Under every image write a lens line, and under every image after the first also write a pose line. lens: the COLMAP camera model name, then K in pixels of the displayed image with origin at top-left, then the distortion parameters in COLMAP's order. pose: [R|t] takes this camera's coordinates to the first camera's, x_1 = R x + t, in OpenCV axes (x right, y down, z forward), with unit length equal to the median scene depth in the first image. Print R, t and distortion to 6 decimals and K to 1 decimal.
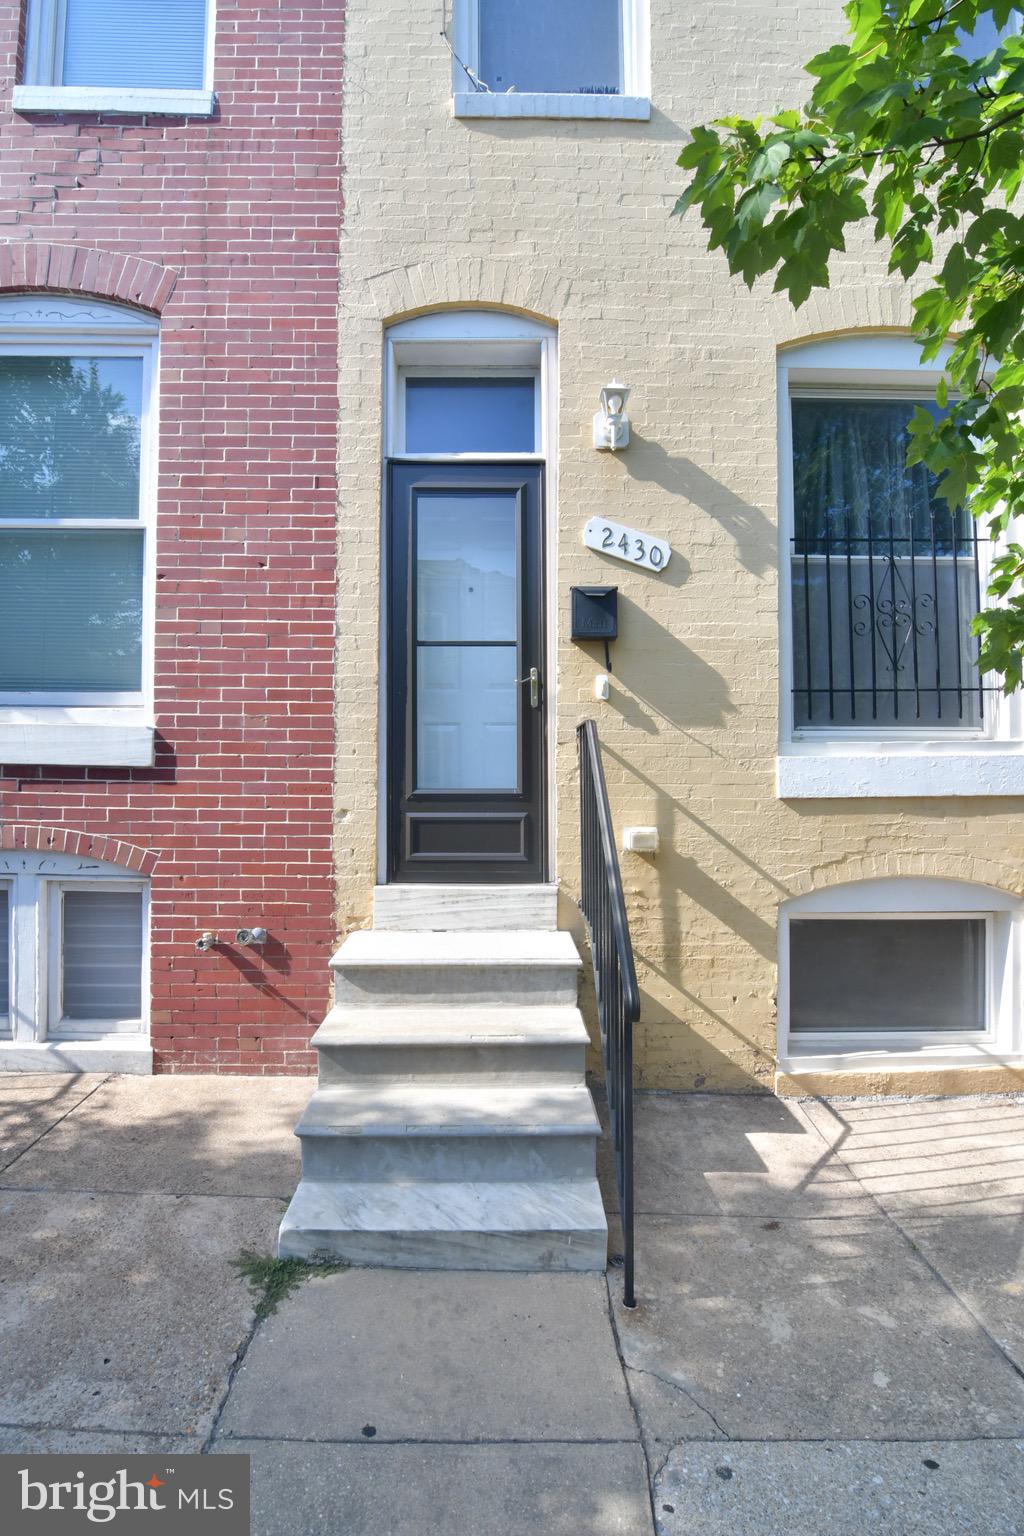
lens RADIAL K [[739.0, 0, 500.9], [0, 739.0, 767.1], [0, 0, 1]] dist [-0.013090, -0.007777]
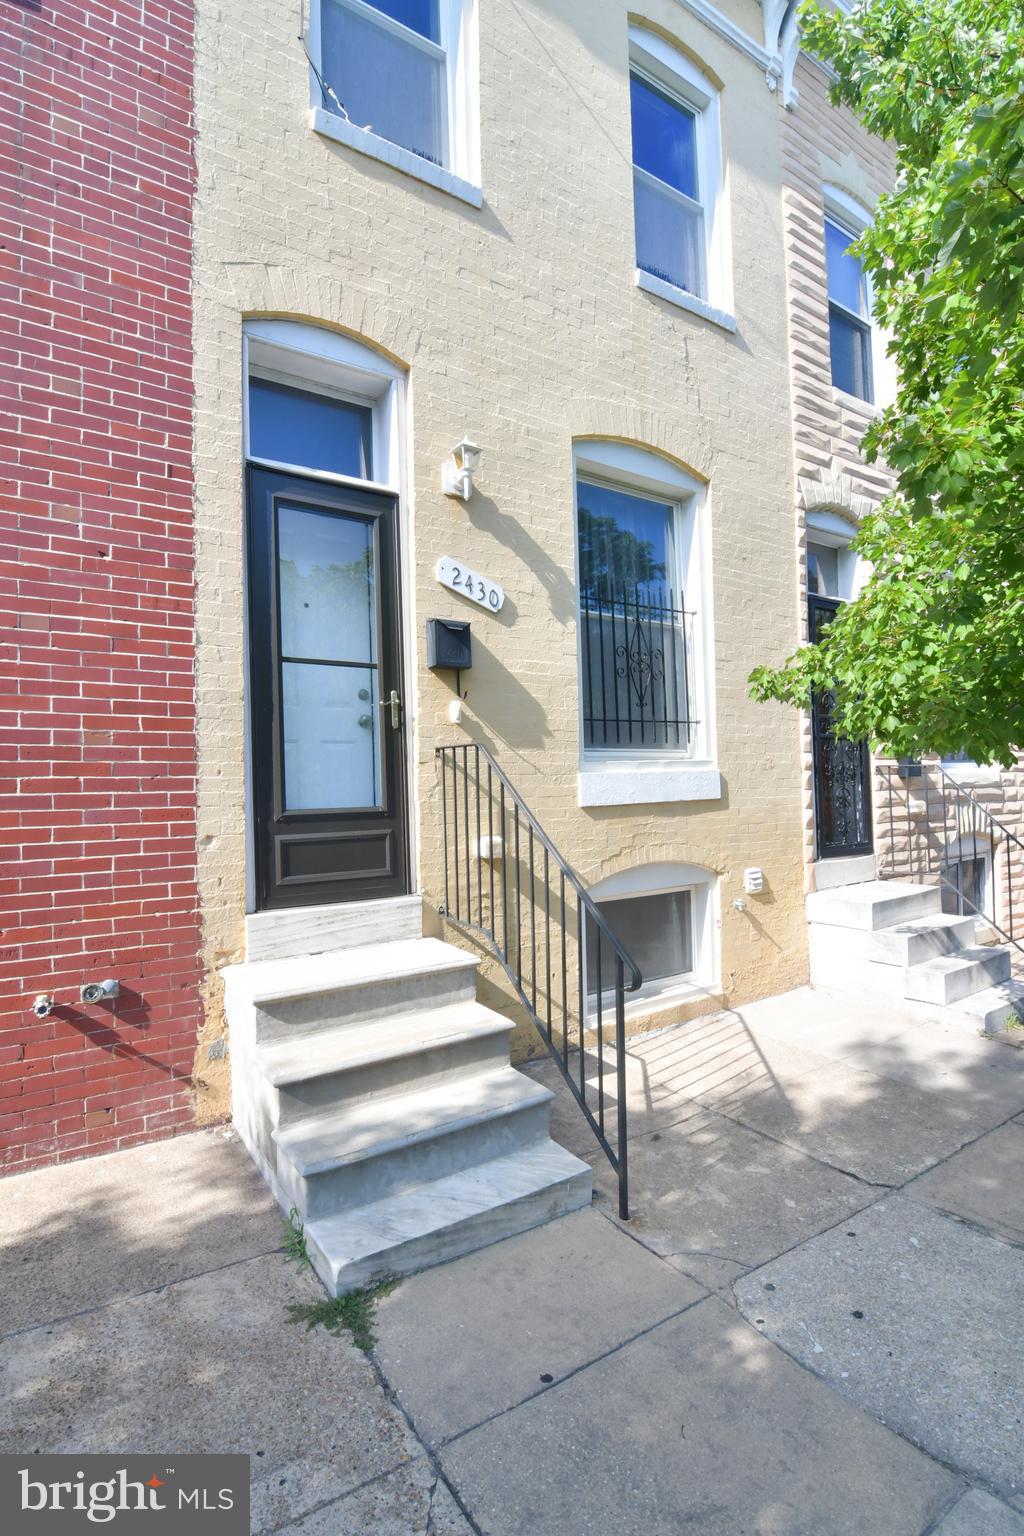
lens RADIAL K [[739.0, 0, 516.1], [0, 739.0, 768.7], [0, 0, 1]] dist [-0.013090, -0.007777]
pose [[0.836007, -0.005868, 0.548687, -0.394124], [0.007998, 0.999967, -0.001492, -0.021162], [-0.548660, 0.005636, 0.836026, 0.027821]]
